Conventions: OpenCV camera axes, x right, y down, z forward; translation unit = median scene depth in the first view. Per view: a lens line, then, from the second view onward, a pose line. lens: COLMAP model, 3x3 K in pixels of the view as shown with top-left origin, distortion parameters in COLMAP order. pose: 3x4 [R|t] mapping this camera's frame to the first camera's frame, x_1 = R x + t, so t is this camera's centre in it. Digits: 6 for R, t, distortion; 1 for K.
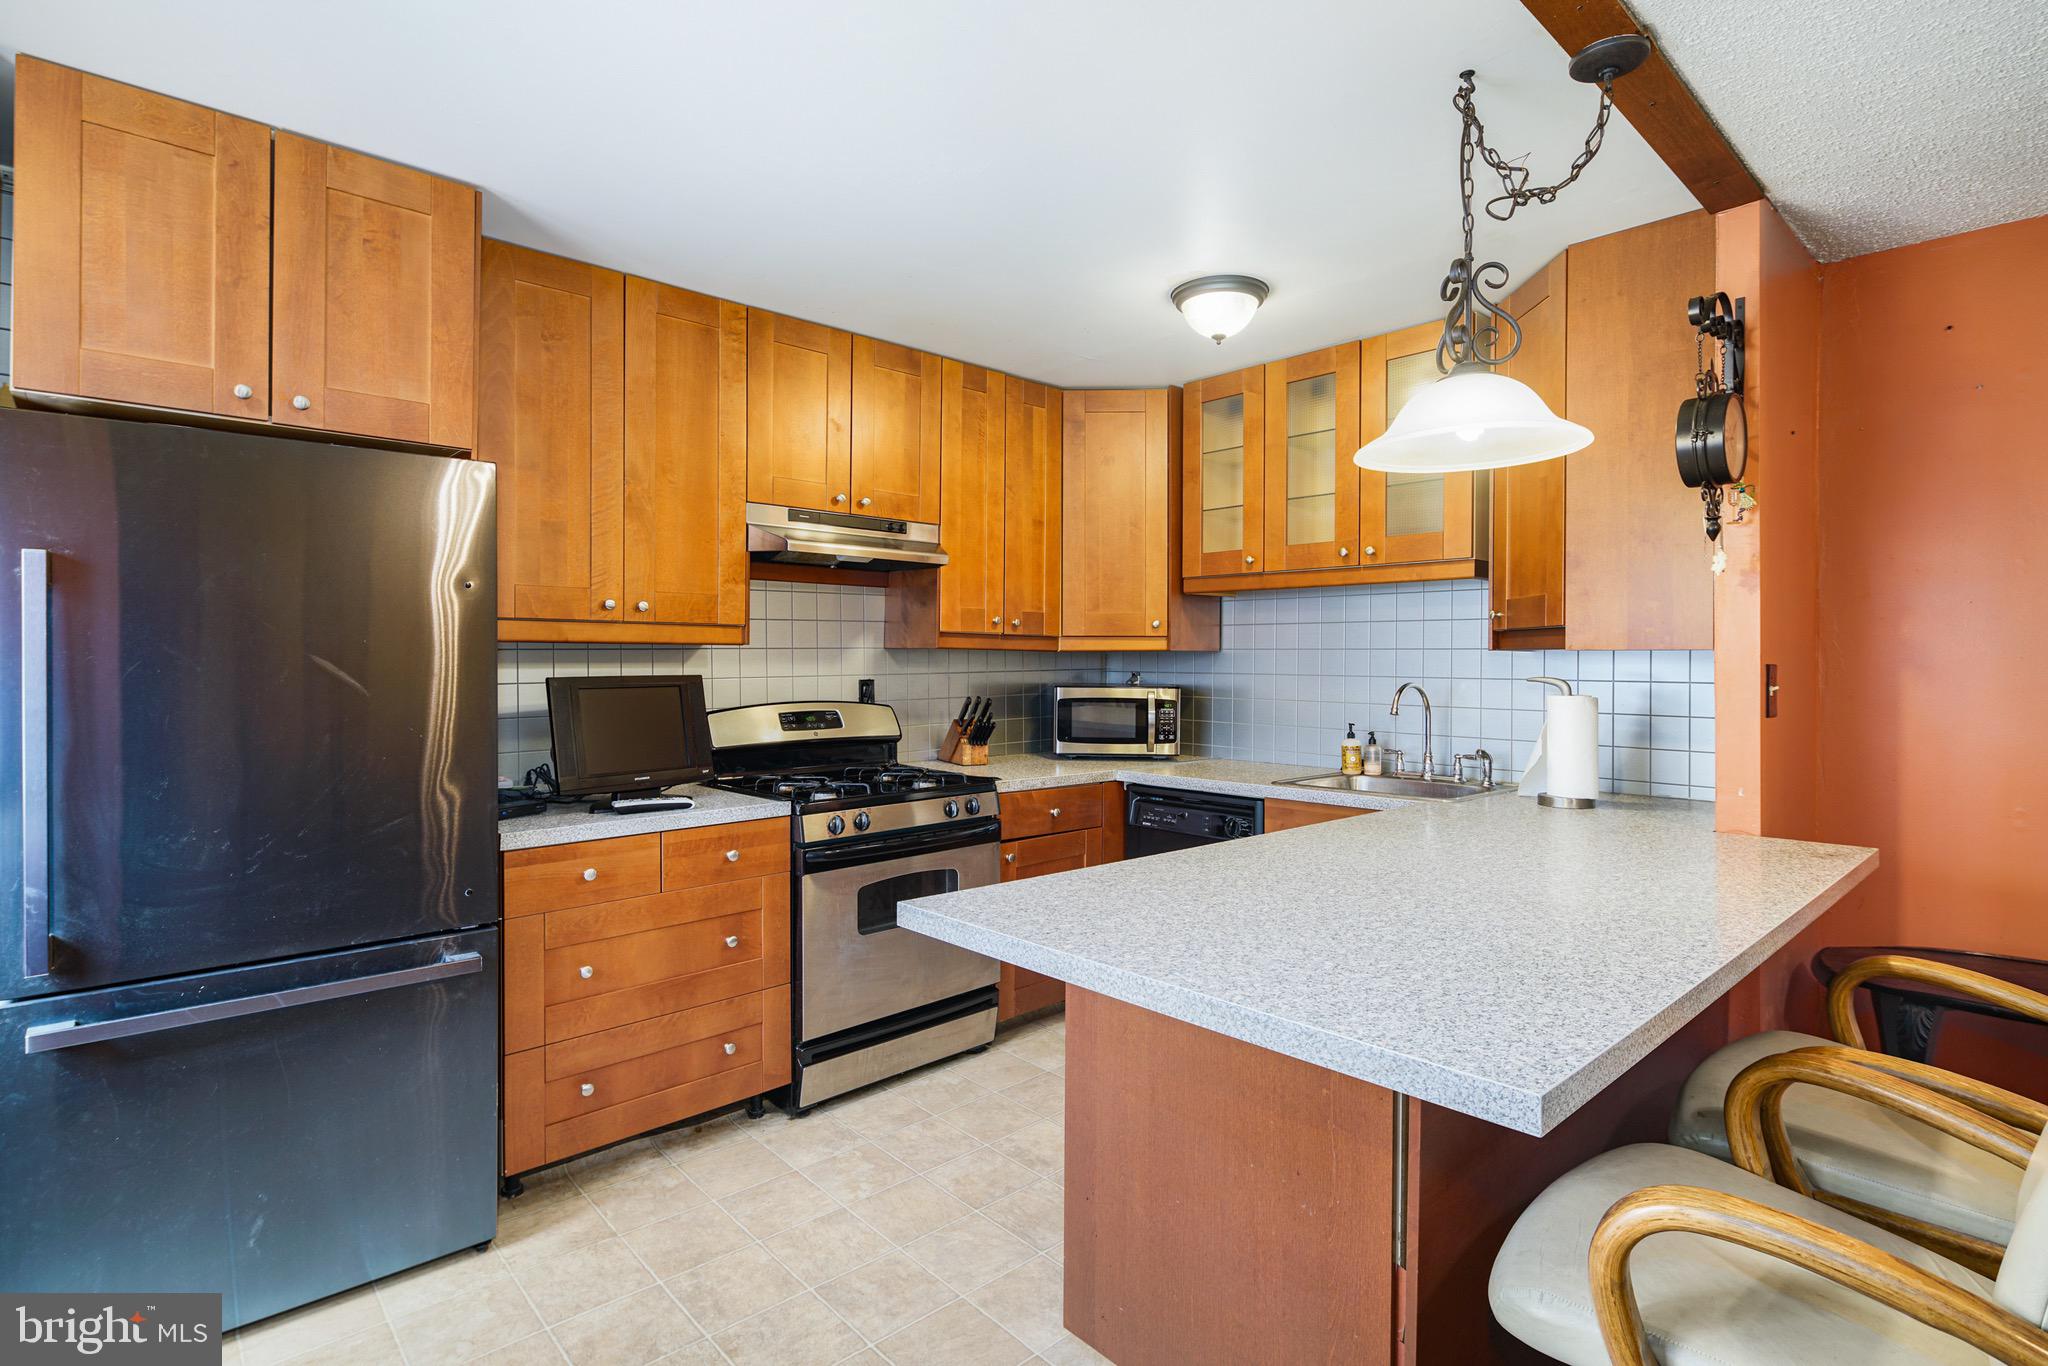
lens RADIAL K [[997.0, 0, 1017.8], [0, 997.0, 669.0], [0, 0, 1]] dist [0.001288, 0.000232]
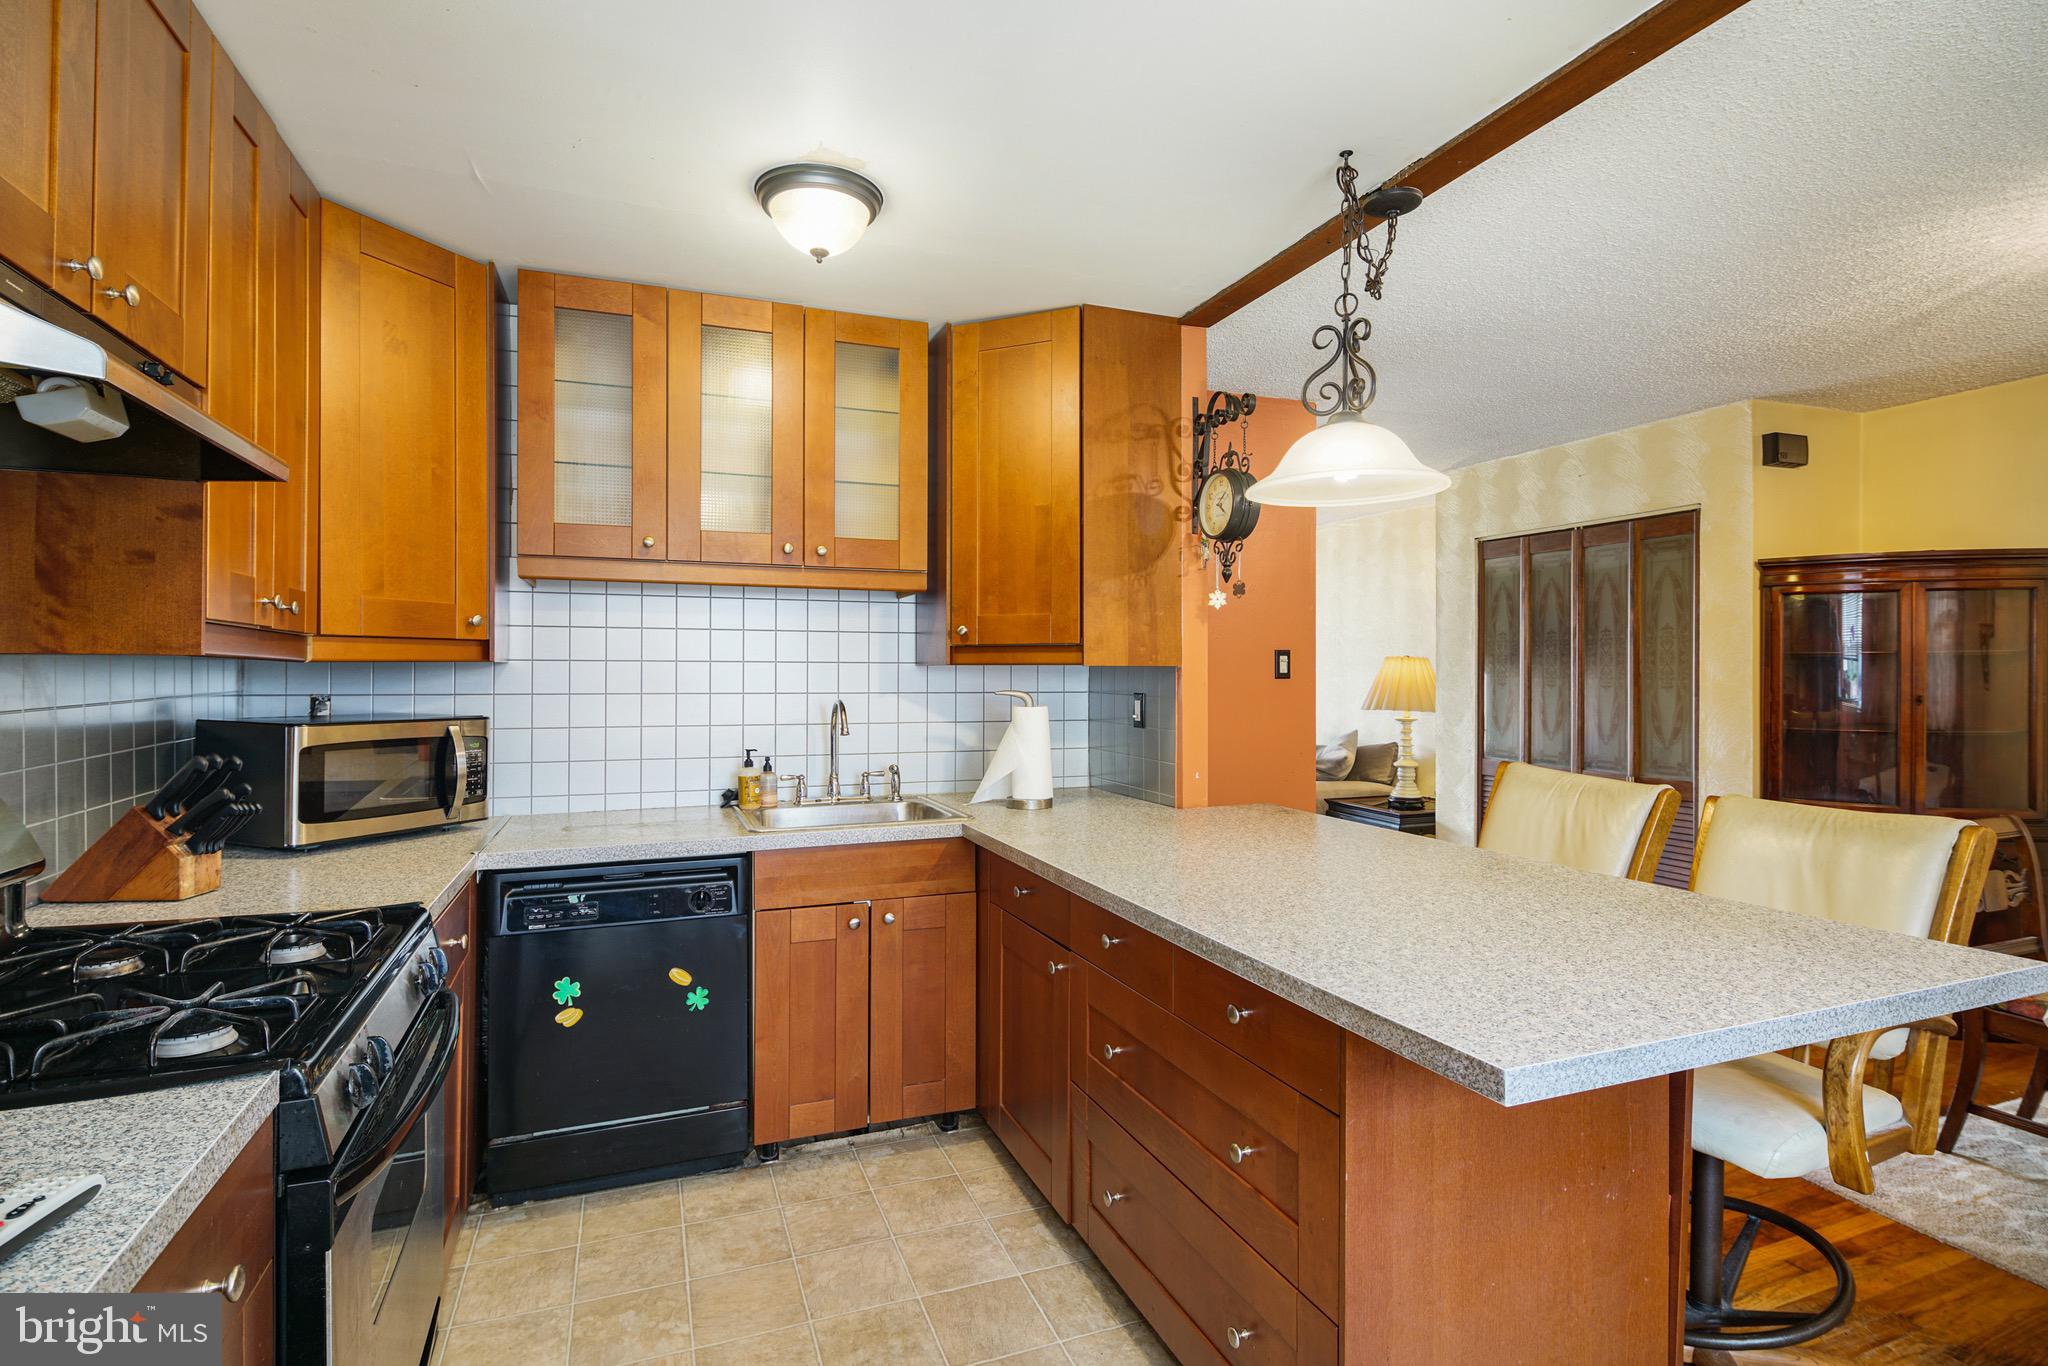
lens RADIAL K [[997.0, 0, 1018.4], [0, 997.0, 672.6], [0, 0, 1]] dist [0.001288, 0.000232]
pose [[0.363269, -0.003956, 0.931676, -0.373346], [0.008389, 0.999964, 0.000975, -0.009818], [-0.931647, 0.007462, 0.363289, 0.479865]]
